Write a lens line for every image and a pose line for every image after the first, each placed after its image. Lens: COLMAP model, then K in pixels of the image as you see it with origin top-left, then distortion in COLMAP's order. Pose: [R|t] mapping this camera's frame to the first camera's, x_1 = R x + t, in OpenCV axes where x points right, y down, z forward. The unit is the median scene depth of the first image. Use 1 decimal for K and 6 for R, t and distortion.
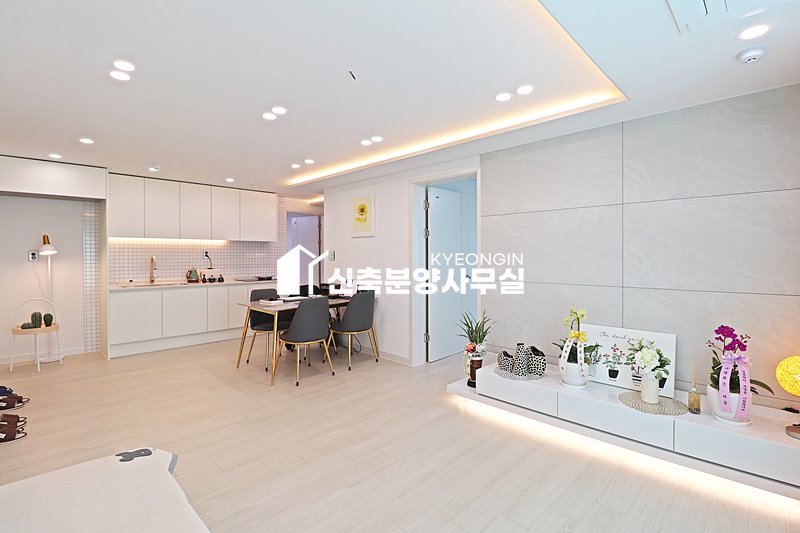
lens RADIAL K [[371.5, 0, 404.8], [0, 371.5, 258.7], [0, 0, 1]] dist [0.000620, -0.012534]
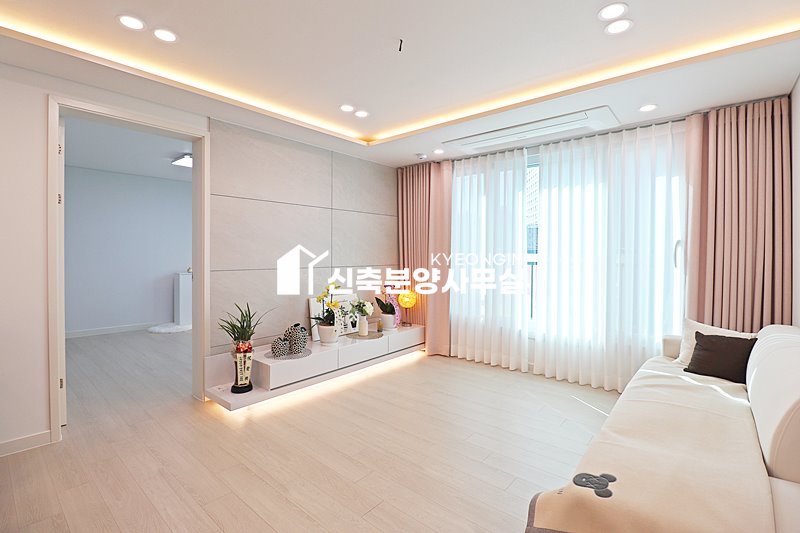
lens RADIAL K [[368.3, 0, 404.0], [0, 368.3, 258.2], [0, 0, 1]] dist [-0.000542, -0.012649]
pose [[-0.077540, -0.010059, 0.996939, -0.556777], [0.002490, 0.999944, 0.010283, 0.018513], [-0.996986, 0.003280, -0.077510, 0.551636]]
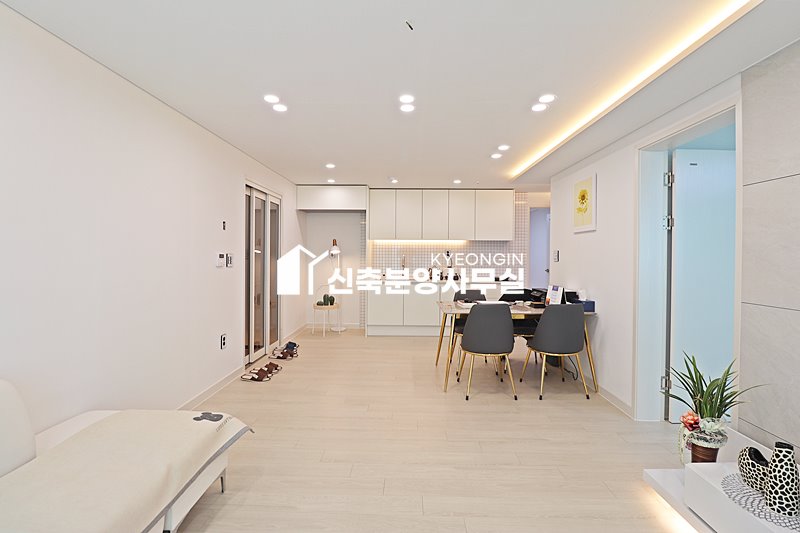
lens RADIAL K [[371.5, 0, 404.8], [0, 371.5, 258.7], [0, 0, 1]] dist [0.000620, -0.012534]
pose [[0.689224, 0.014574, -0.724402, 0.221875], [-0.014771, 0.999873, 0.006062, -0.002675], [0.724398, 0.006522, 0.689352, 0.234643]]
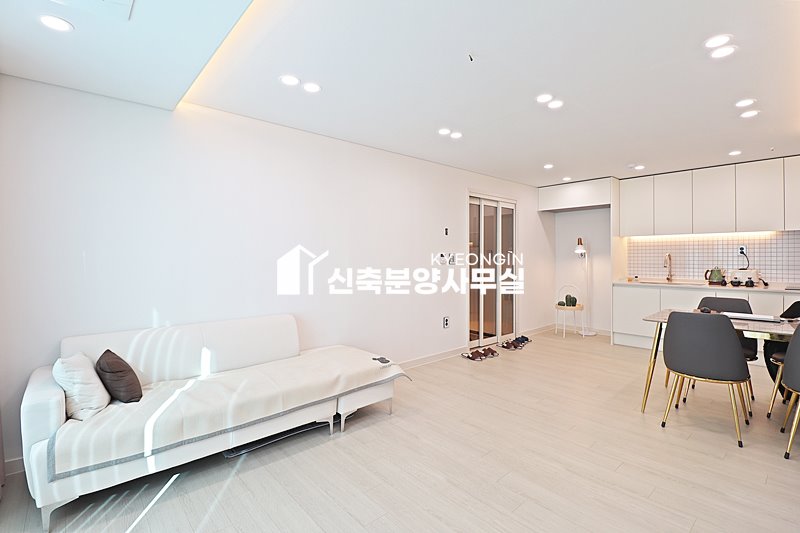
lens RADIAL K [[375.2, 0, 399.0], [0, 375.2, 258.1], [0, 0, 1]] dist [0.000505, -0.013923]
pose [[-0.074072, 0.004988, -0.997240, 0.426269], [-0.004733, 0.999974, 0.005354, 0.004016], [0.997242, 0.005116, -0.074046, 0.461480]]
